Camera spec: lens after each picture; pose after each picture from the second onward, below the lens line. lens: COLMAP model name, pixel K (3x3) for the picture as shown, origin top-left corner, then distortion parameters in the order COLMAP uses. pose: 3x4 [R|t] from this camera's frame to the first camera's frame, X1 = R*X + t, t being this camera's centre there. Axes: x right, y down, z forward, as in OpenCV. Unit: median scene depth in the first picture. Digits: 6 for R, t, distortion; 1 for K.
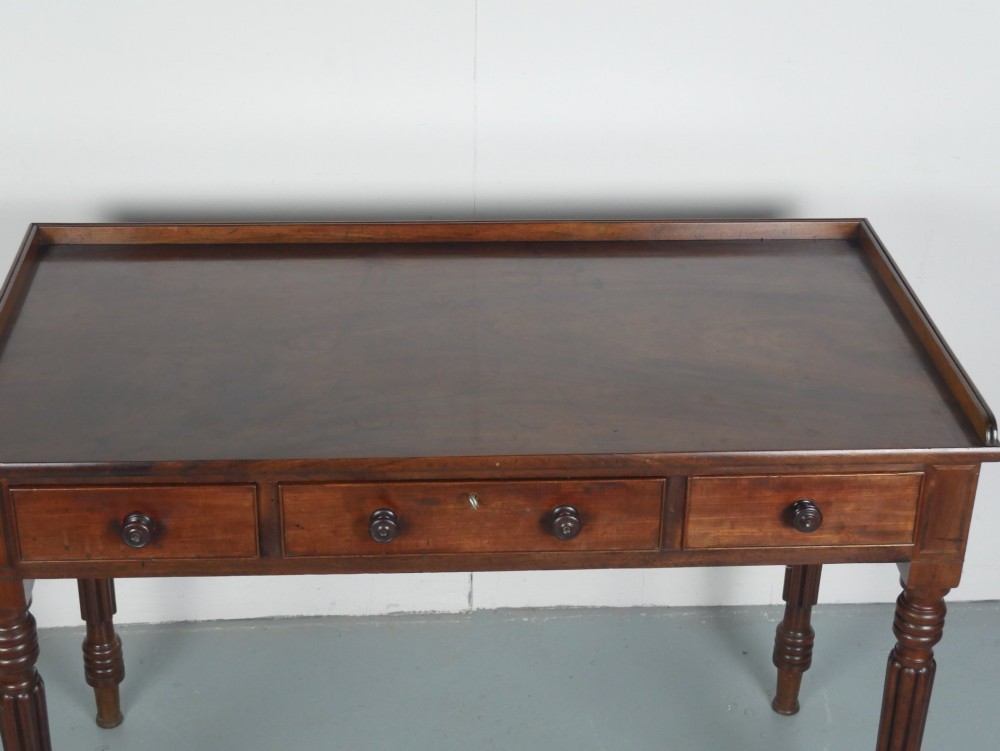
lens RADIAL K [[1706.8, 0, 502.8], [0, 1706.8, 372.9], [0, 0, 1]] dist [0.022366, 0.000000]
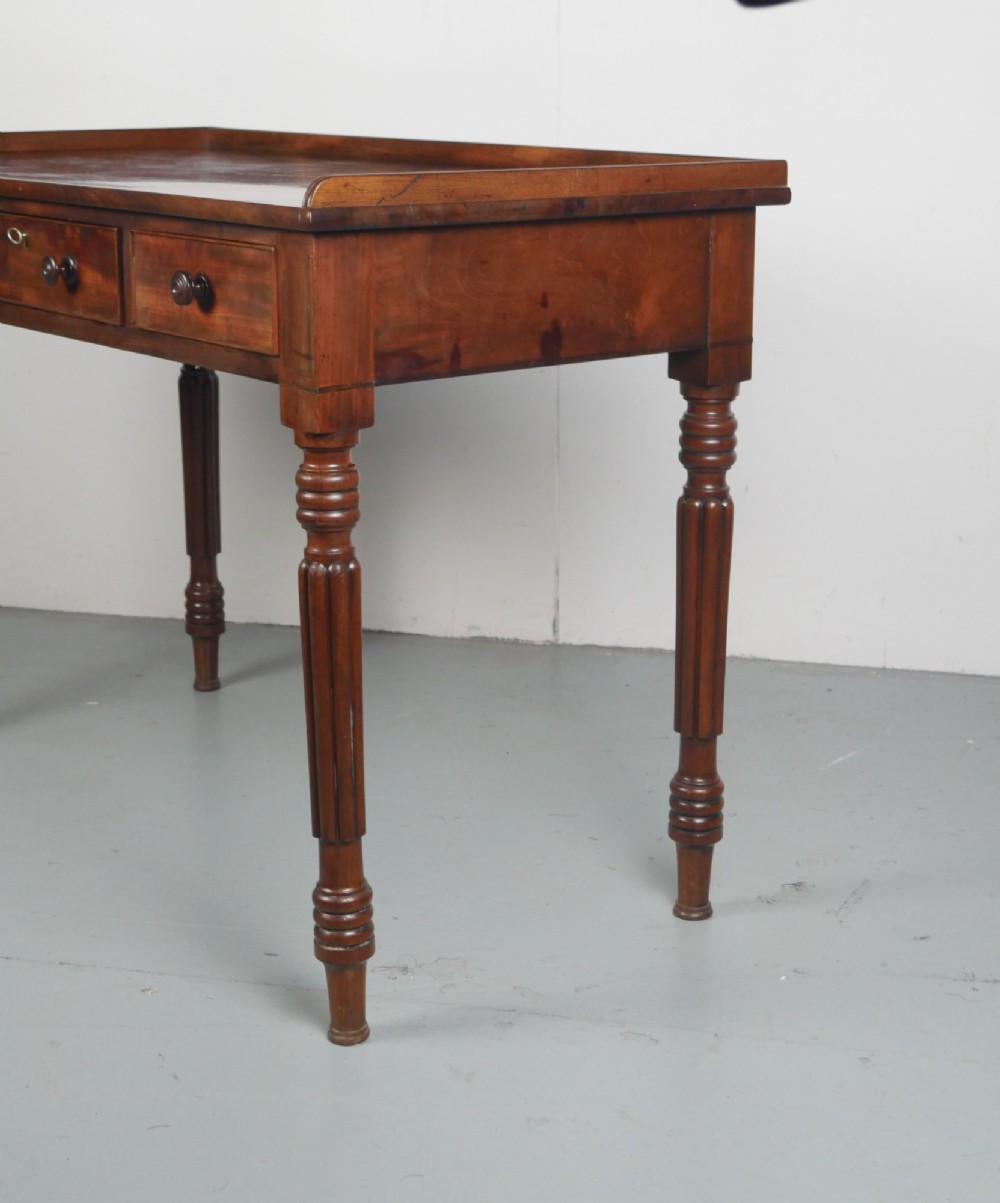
lens RADIAL K [[2140.0, 0, 495.3], [0, 2140.0, 538.2], [0, 0, 1]] dist [0.033913, 0.000000]
pose [[0.555991, 0.160992, -0.815448, 1.129517], [-0.382911, 0.920369, -0.079371, 0.220830], [0.737735, 0.356374, 0.573363, 0.549850]]
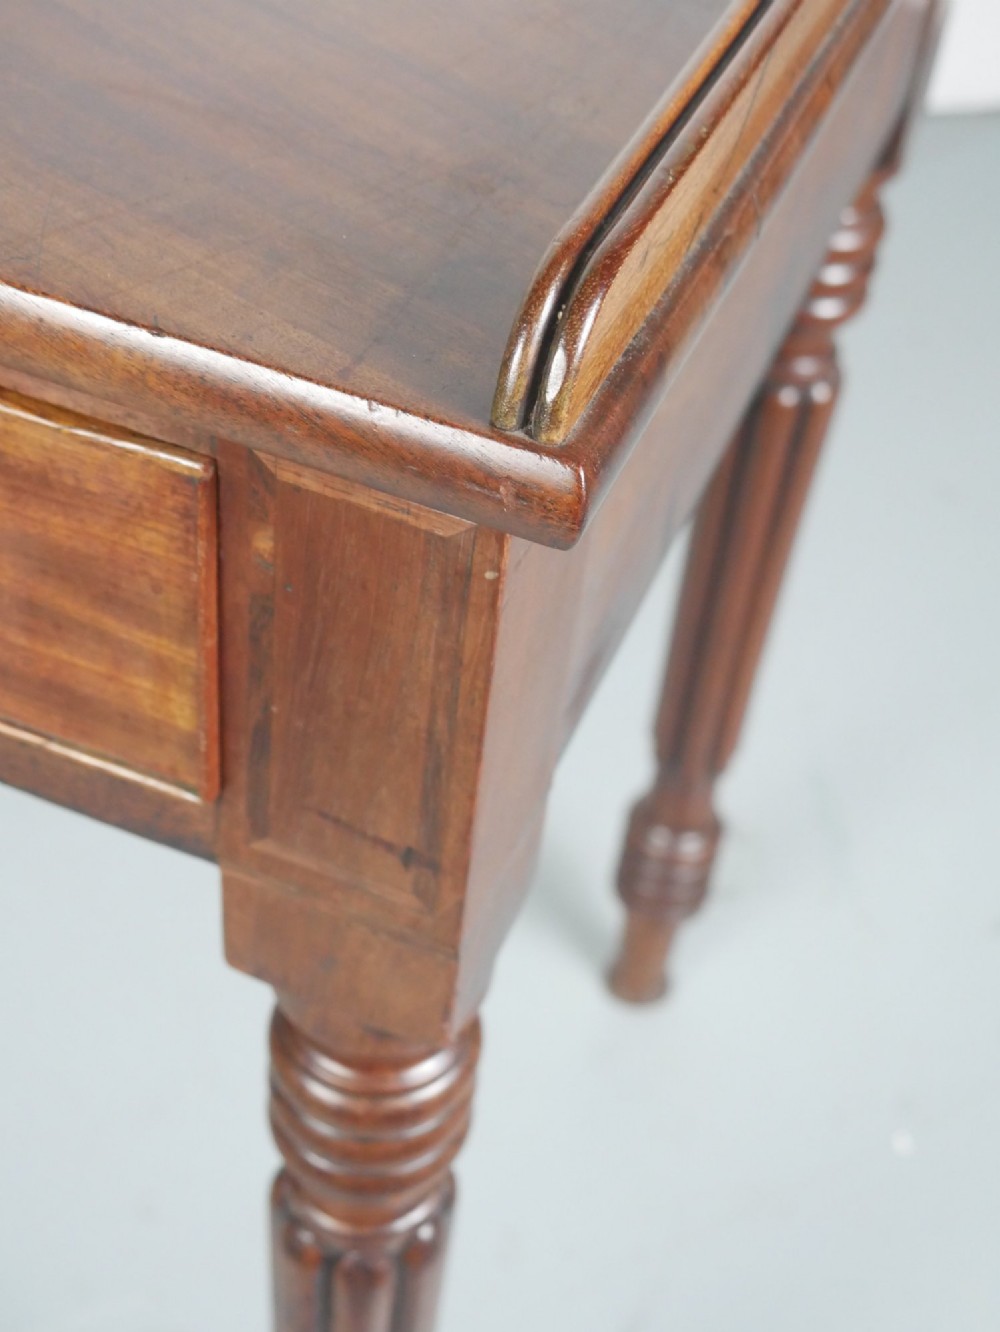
lens RADIAL K [[2080.0, 0, 498.0], [0, 2080.0, 667.7], [0, 0, 1]] dist [0.018273, 0.000000]
pose [[0.896665, 0.344365, -0.278218, 0.339251], [-0.267894, 0.922382, 0.278286, 0.008709], [0.352456, -0.174996, 0.919321, 0.801771]]
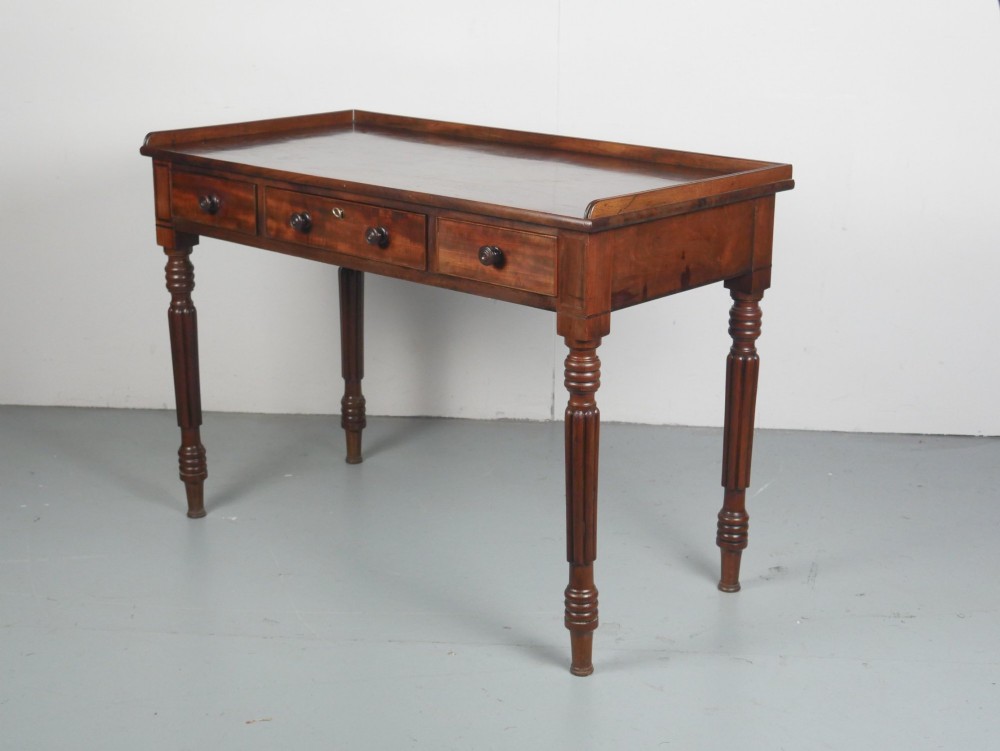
lens RADIAL K [[1615.7, 0, 492.1], [0, 1615.7, 374.5], [0, 0, 1]] dist [0.022816, 0.000000]
pose [[0.689864, 0.180715, -0.701021, 1.159939], [-0.335054, 0.938091, -0.087892, 0.298407], [0.641737, 0.295513, 0.707704, 0.052772]]
